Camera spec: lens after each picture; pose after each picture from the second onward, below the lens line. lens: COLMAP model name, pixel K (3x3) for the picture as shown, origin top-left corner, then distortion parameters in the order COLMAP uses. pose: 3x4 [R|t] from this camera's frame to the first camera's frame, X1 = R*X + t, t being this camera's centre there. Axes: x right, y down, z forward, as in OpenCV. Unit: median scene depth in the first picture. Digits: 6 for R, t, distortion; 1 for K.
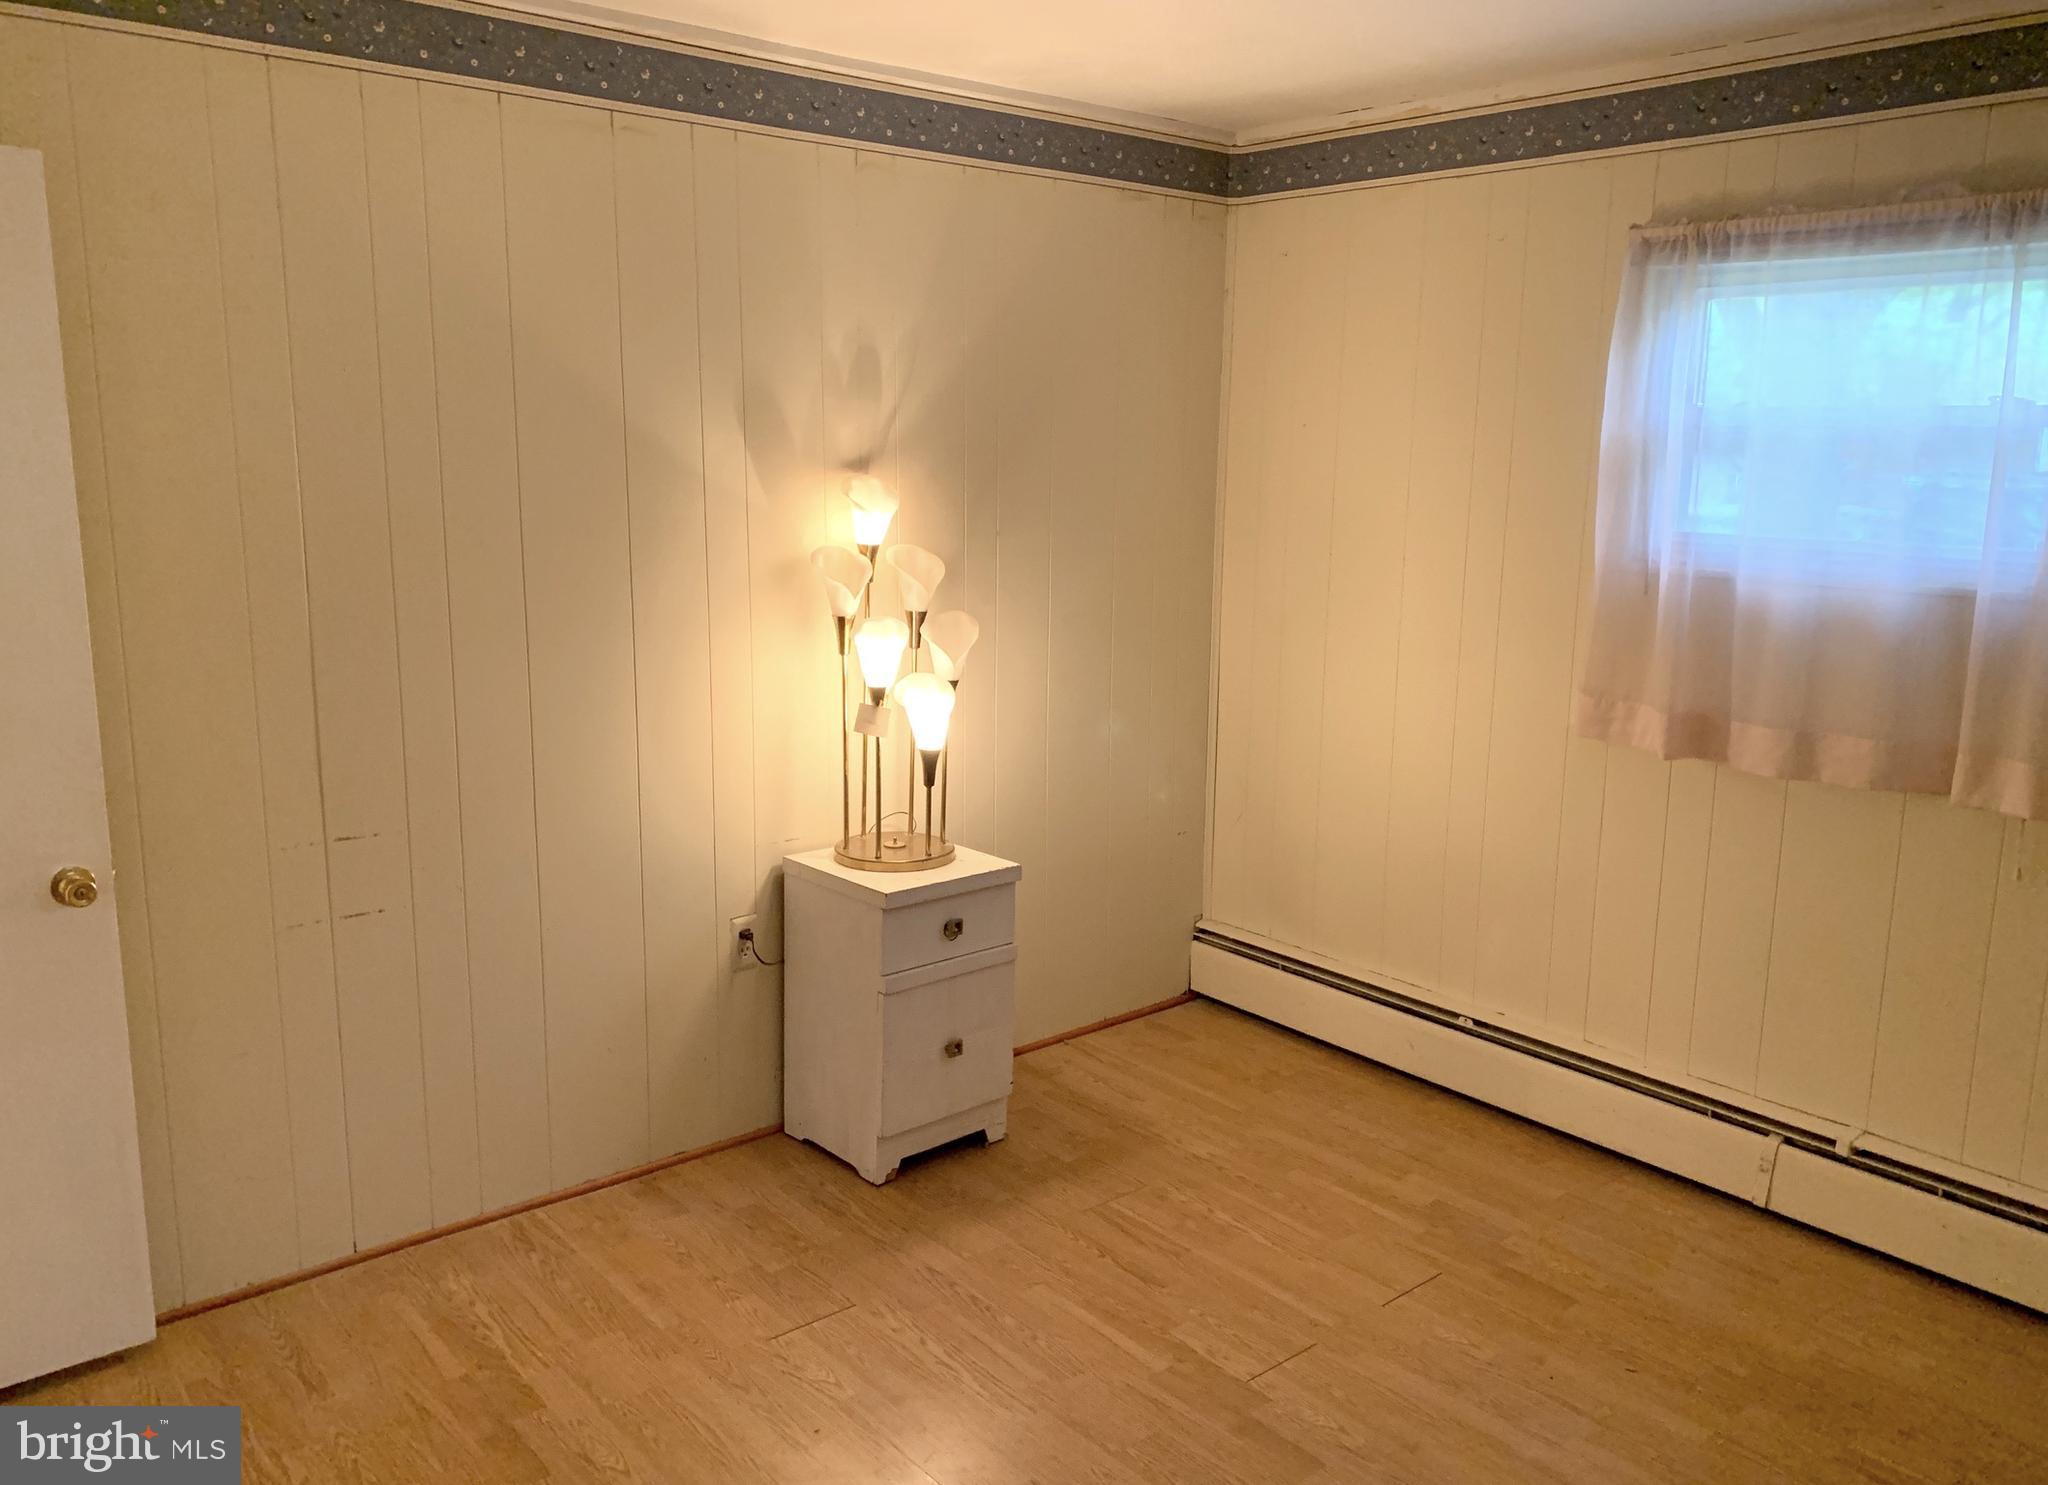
lens RADIAL K [[1636.5, 0, 1024.0], [0, 1636.5, 742.5], [0, 0, 1]] dist [0.106400, 0.005076]
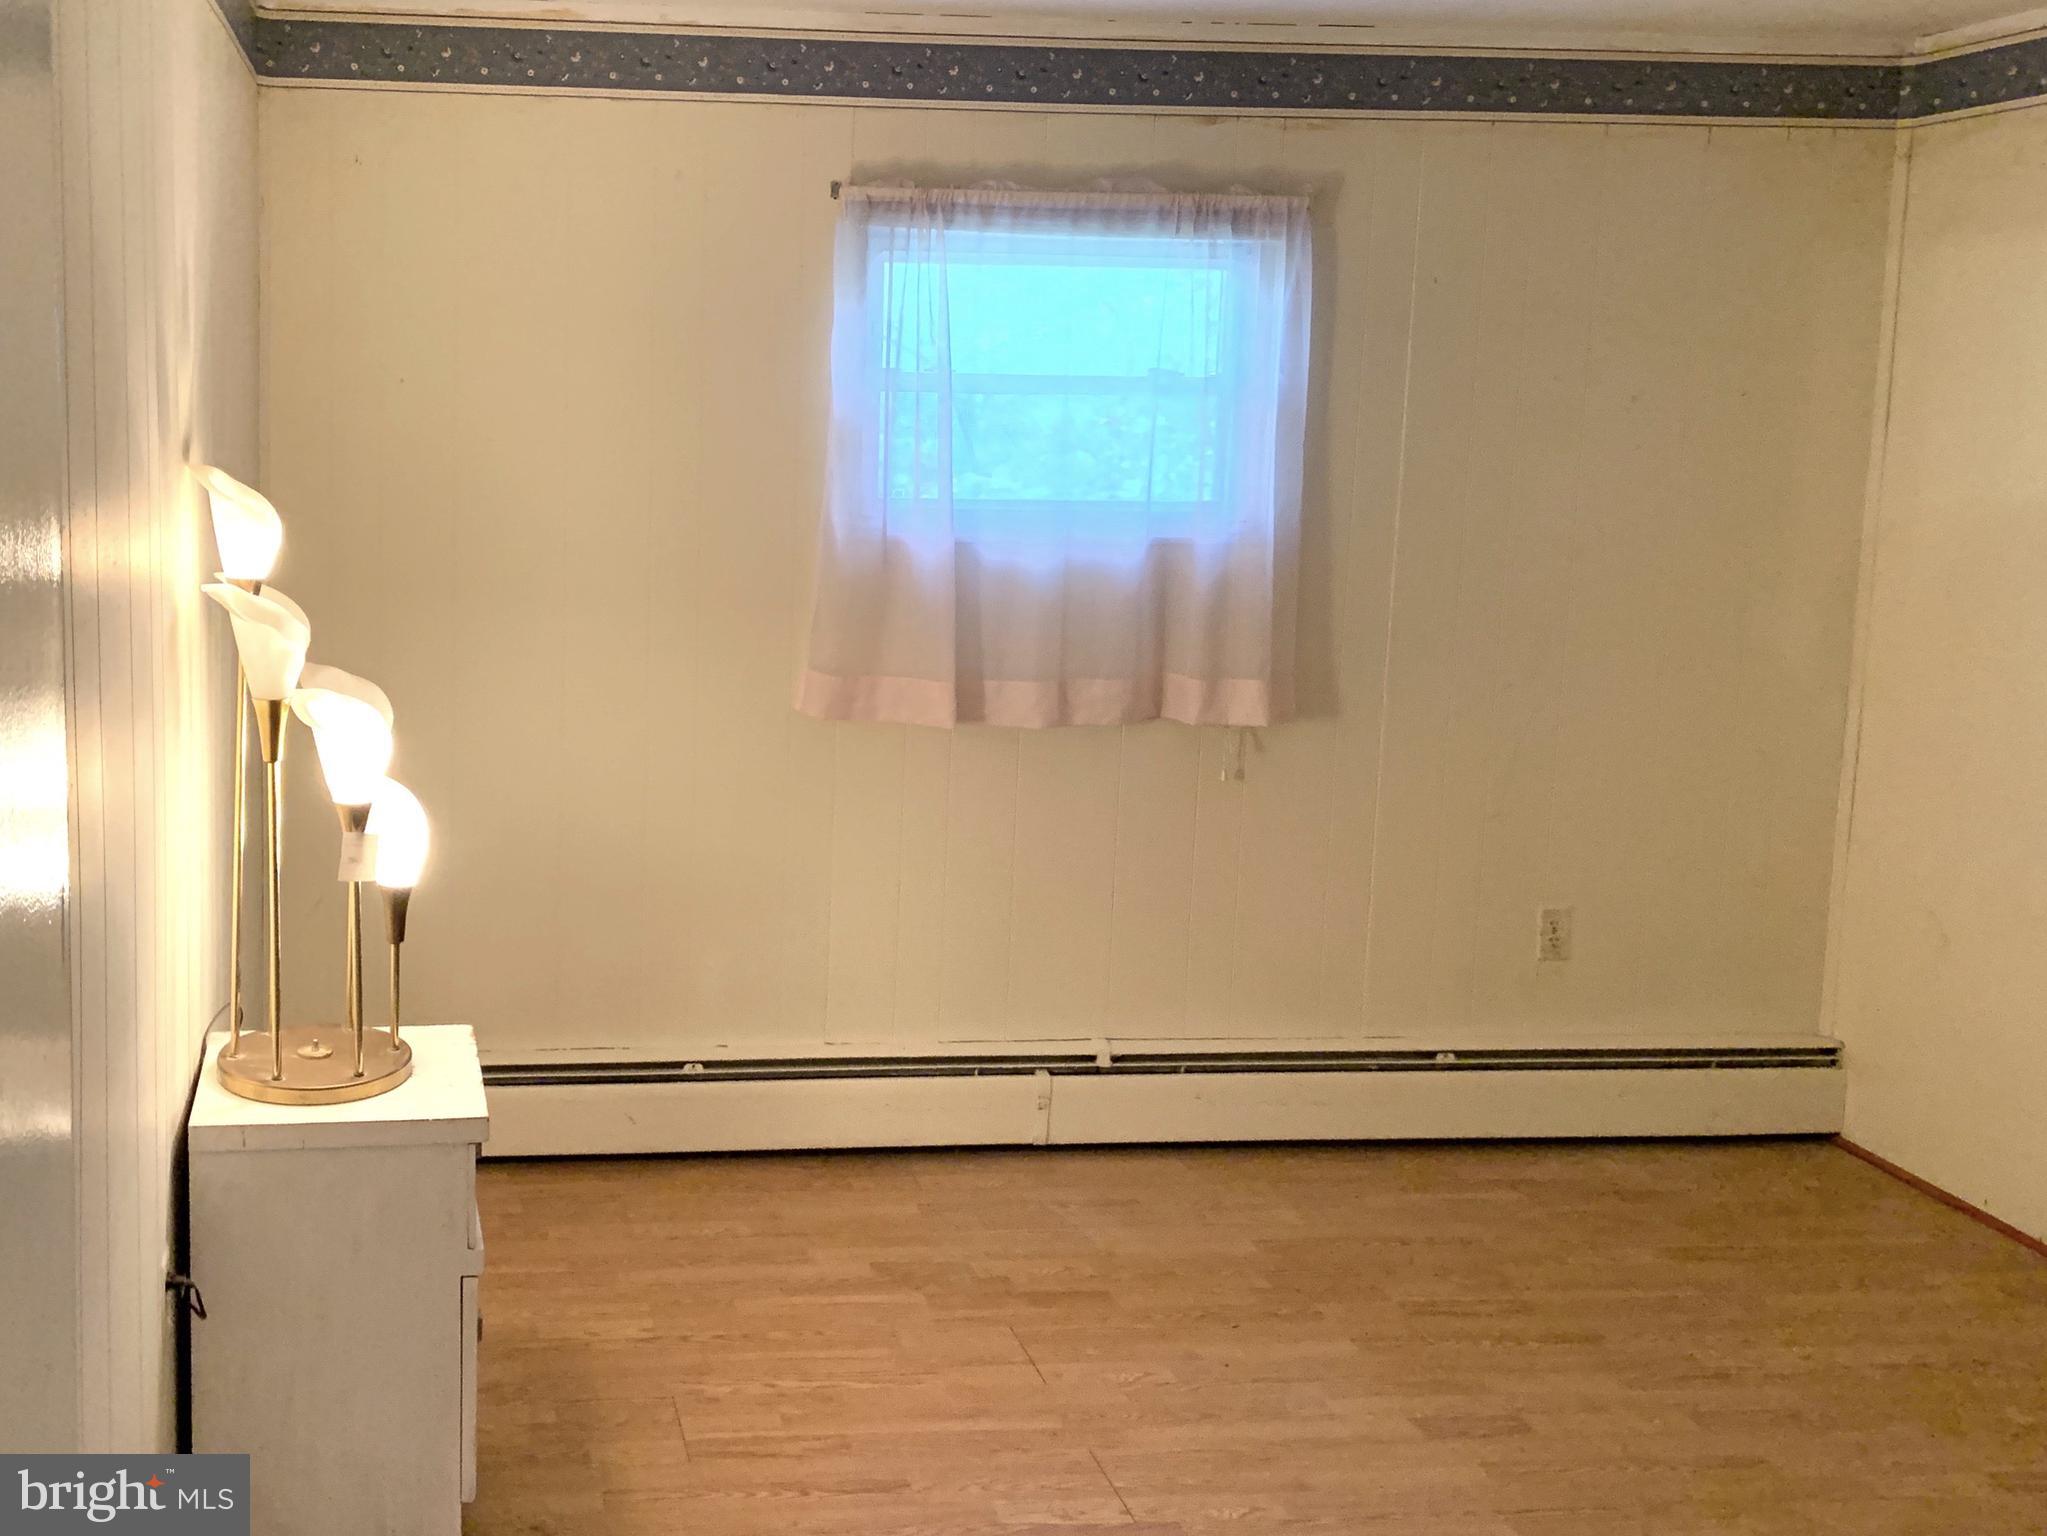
lens RADIAL K [[1735.1, 0, 1023.1], [0, 1735.1, 685.5], [0, 0, 1]] dist [0.144666, -0.227302]
pose [[0.596070, -0.135360, 0.791441, -0.425000], [0.155754, 0.986457, 0.051408, -0.066011], [-0.787681, 0.092627, 0.609081, 0.362162]]
